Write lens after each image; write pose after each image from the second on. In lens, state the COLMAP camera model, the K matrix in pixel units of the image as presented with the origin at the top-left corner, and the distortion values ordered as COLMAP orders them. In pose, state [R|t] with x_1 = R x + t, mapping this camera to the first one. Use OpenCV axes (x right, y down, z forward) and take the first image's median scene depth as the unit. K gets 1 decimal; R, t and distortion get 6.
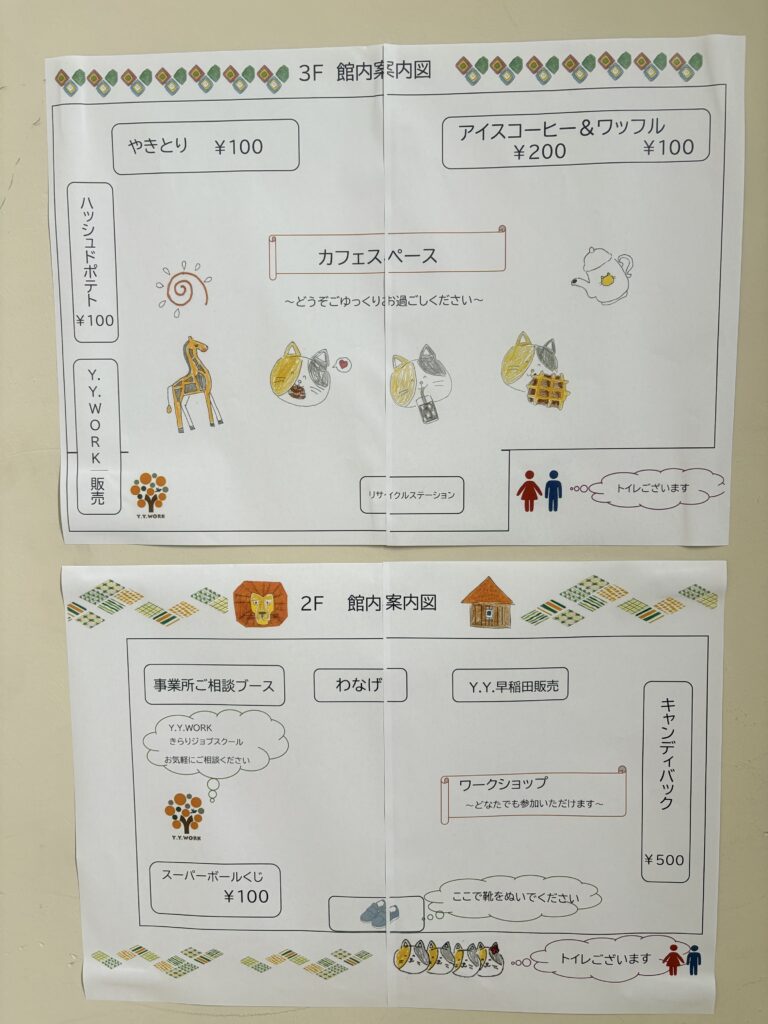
lens RADIAL K [[768.1, 0, 384.0], [0, 768.1, 513.5], [0, 0, 1]] dist [0.019173, -0.024424]
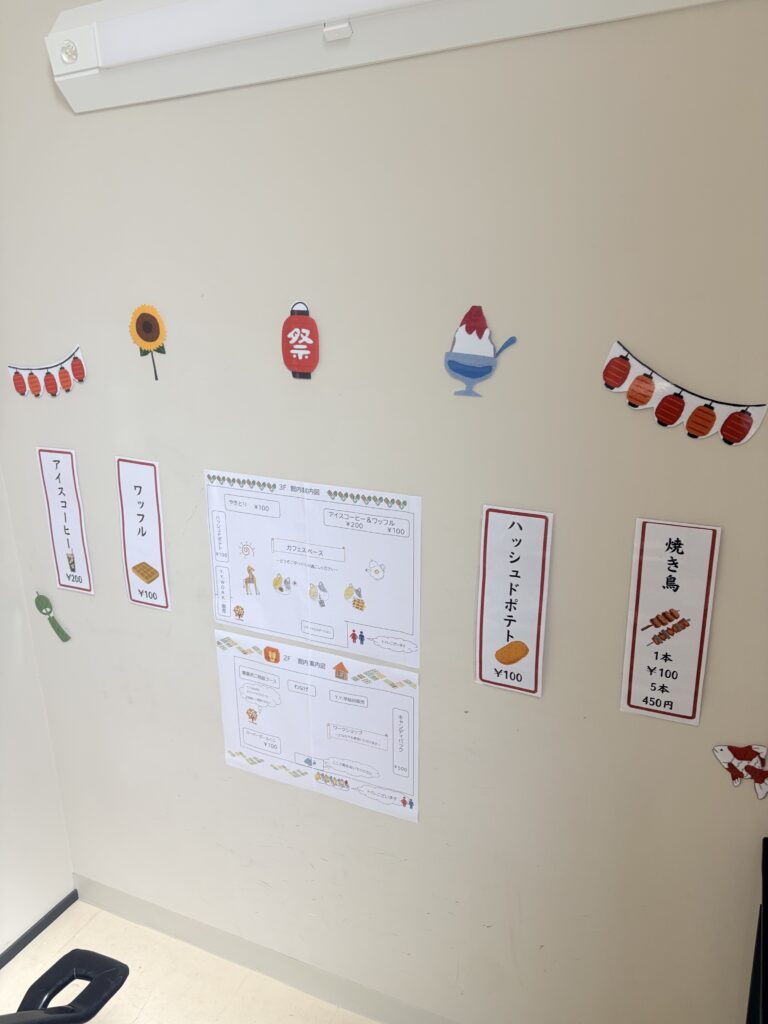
lens RADIAL K [[768.1, 0, 383.2], [0, 768.1, 513.8], [0, 0, 1]] dist [0.019173, -0.024424]
pose [[0.924194, 0.116623, -0.363683, 1.232166], [-0.037361, 0.975278, 0.217802, -1.059399], [0.380092, -0.187704, 0.905703, -1.376060]]
